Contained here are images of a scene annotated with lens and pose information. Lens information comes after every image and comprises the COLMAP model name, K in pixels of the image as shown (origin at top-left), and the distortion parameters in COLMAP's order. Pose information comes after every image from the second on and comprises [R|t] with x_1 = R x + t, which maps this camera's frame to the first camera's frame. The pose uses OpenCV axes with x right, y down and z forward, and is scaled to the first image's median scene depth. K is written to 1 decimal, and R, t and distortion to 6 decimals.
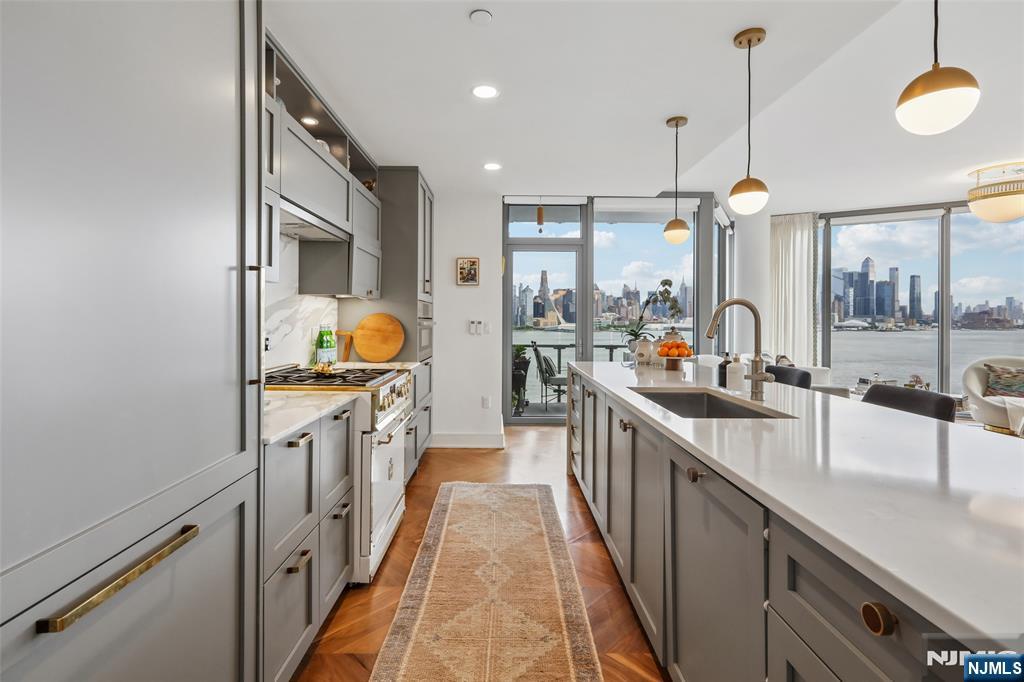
lens RADIAL K [[466.3, 0, 512.1], [0, 466.3, 320.1], [0, 0, 1]] dist [0.001997, 0.000349]
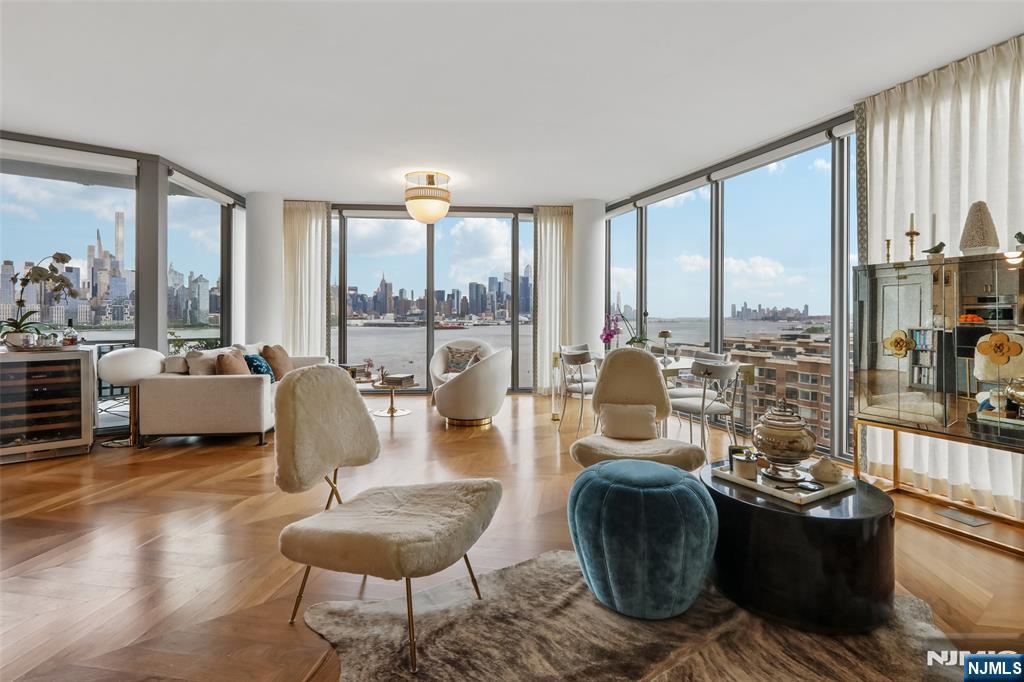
lens RADIAL K [[476.3, 0, 503.5], [0, 476.3, 317.7], [0, 0, 1]] dist [0.000933, 0.000376]
pose [[0.824284, -0.004099, 0.566162, 0.553451], [0.002235, 0.999990, 0.003985, 0.021257], [-0.566172, -0.002019, 0.824285, -0.082203]]
